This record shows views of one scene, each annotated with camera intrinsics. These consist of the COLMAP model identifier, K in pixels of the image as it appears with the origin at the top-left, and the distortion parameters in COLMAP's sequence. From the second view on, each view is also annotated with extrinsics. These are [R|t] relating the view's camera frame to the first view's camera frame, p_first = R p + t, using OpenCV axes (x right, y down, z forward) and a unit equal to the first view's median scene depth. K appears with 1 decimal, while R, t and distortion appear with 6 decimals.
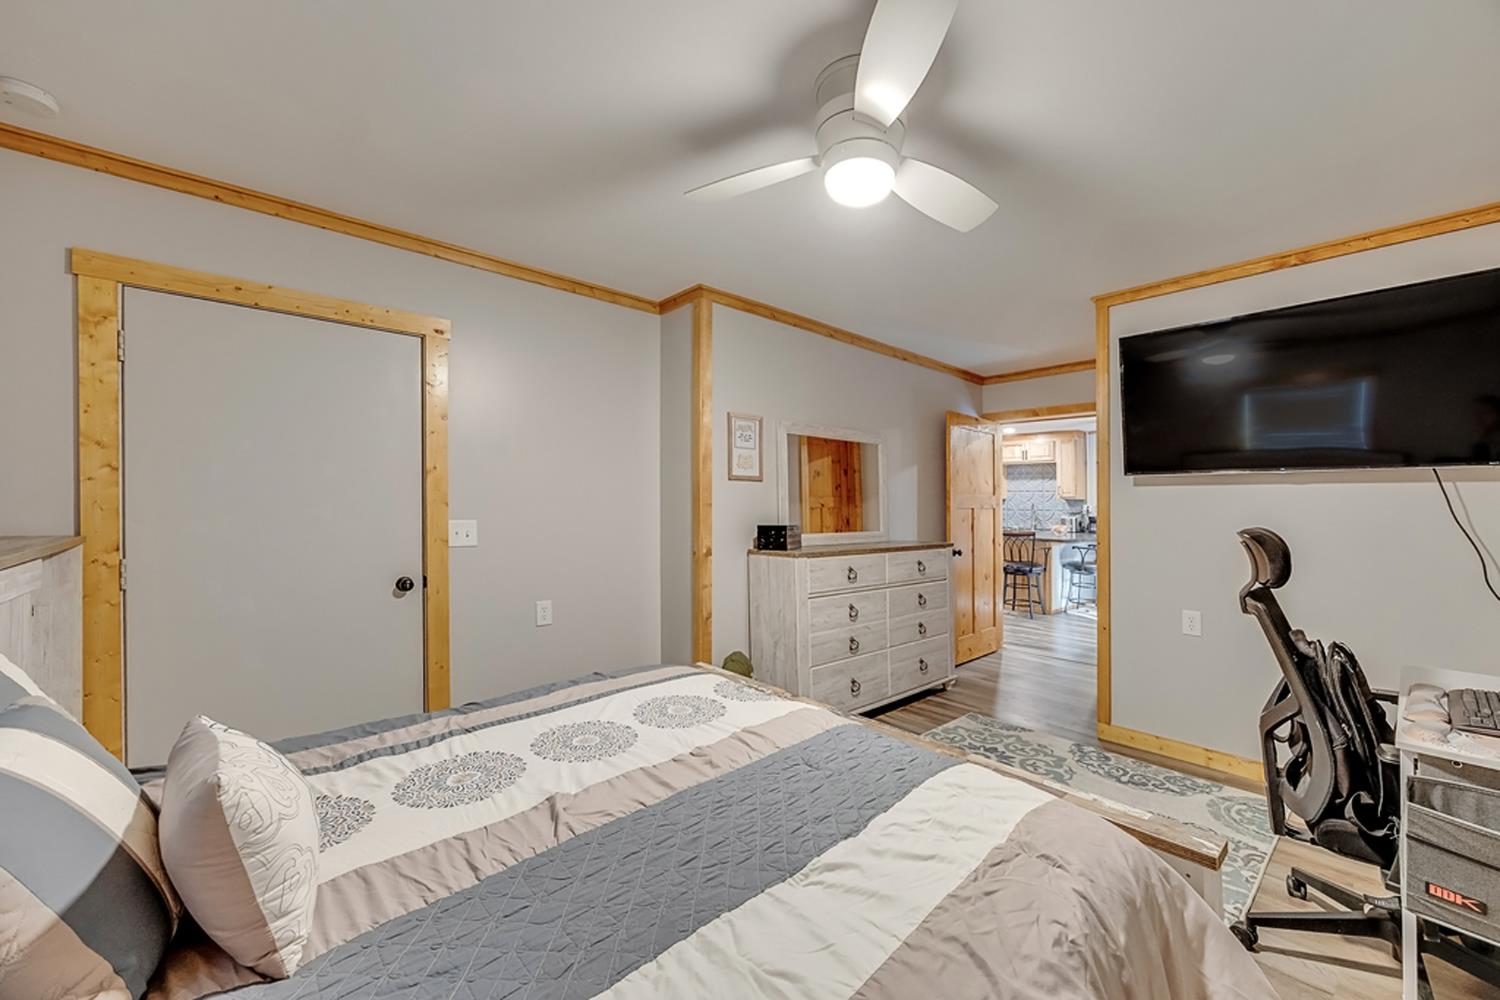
lens RADIAL K [[573.9, 0, 750.3], [0, 573.9, 499.1], [0, 0, 1]] dist [0.002784, -0.001039]
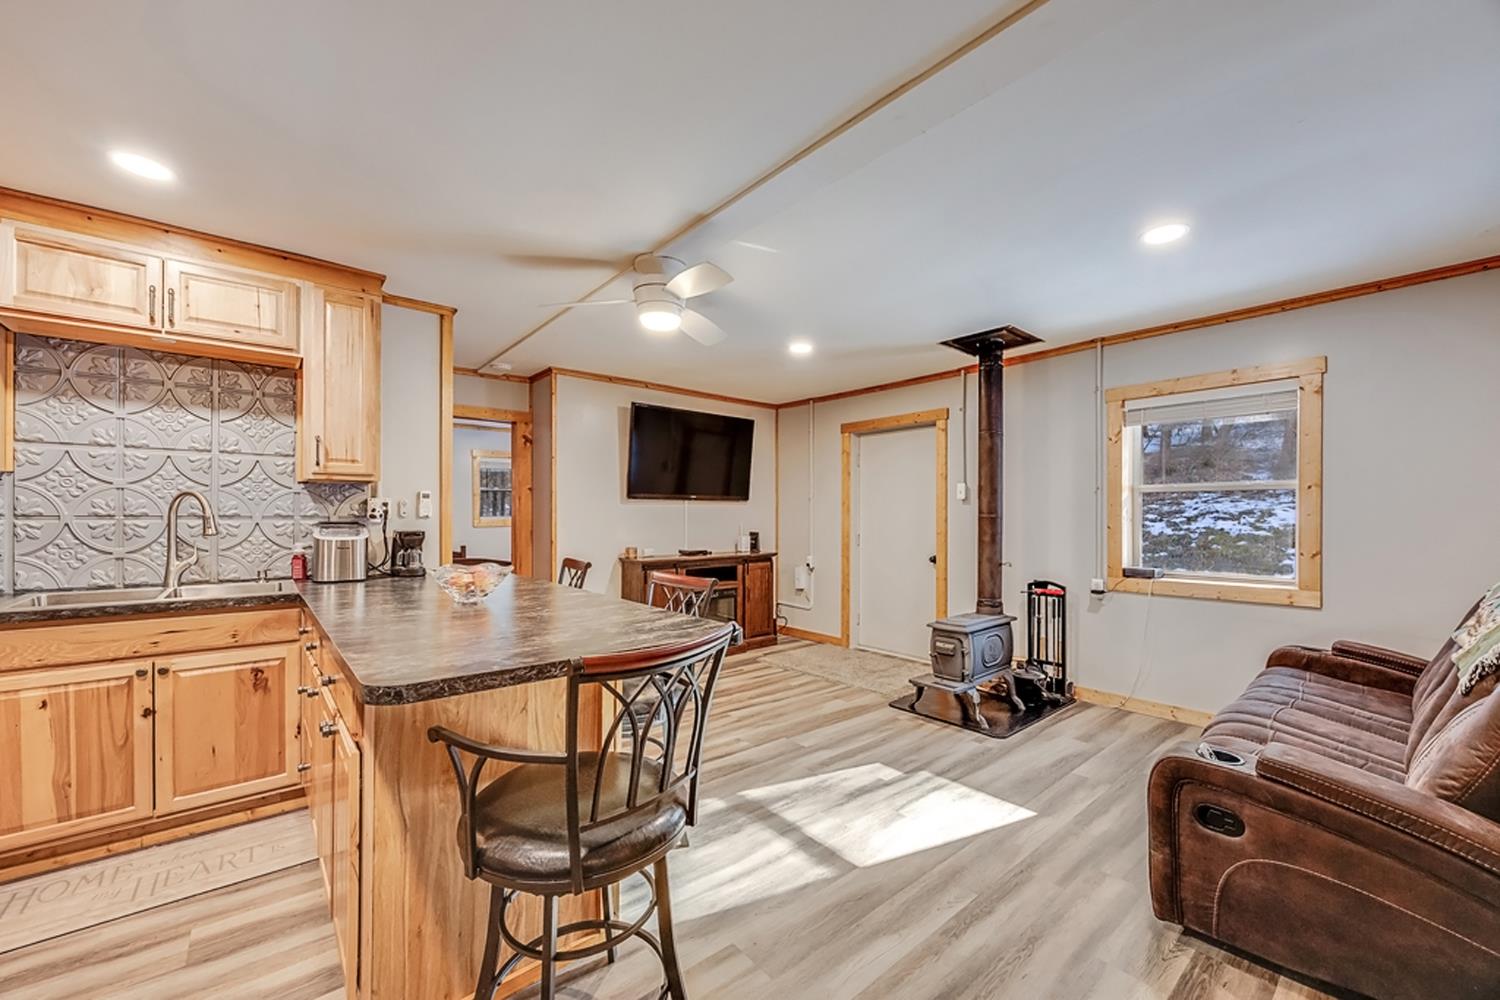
lens RADIAL K [[598.3, 0, 766.3], [0, 598.3, 514.1], [0, 0, 1]] dist [0.002438, 0.001021]
pose [[-0.015760, -0.012075, 0.999803, 0.206279], [-0.016933, 0.999787, 0.011808, 0.011078], [-0.999732, -0.016743, -0.015961, 0.757898]]
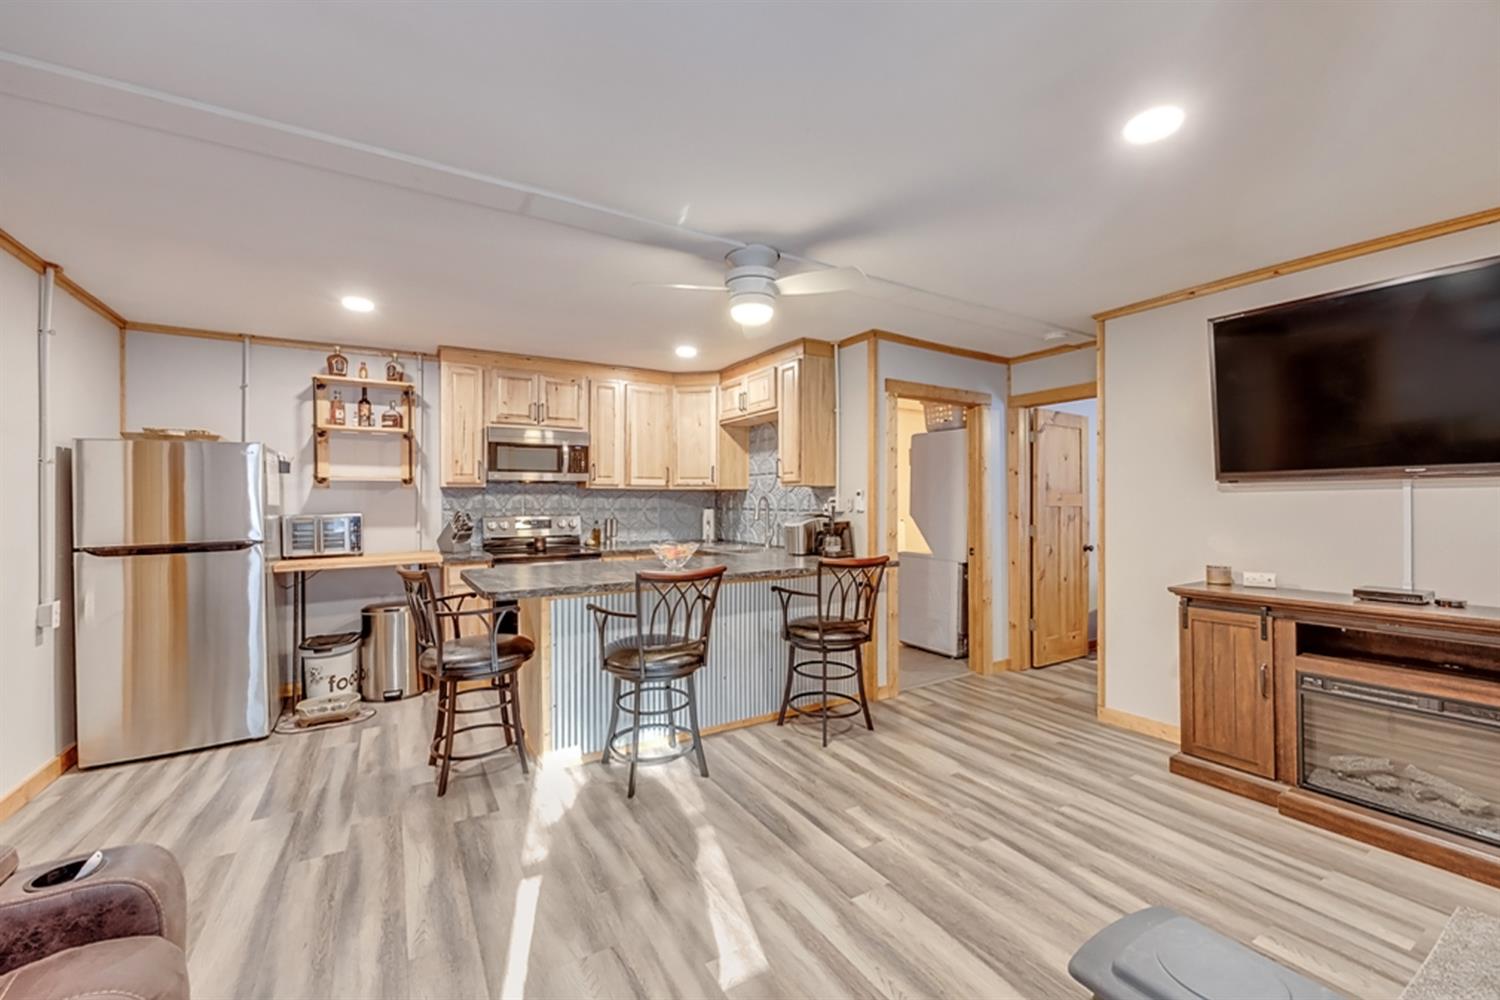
lens RADIAL K [[598.3, 0, 734.3], [0, 598.3, 507.8], [0, 0, 1]] dist [0.002438, 0.001021]
pose [[0.984770, -0.011624, -0.173476, 0.587457], [0.015108, 0.999710, 0.018775, 0.007912], [0.173207, -0.021110, 0.984659, 0.488901]]
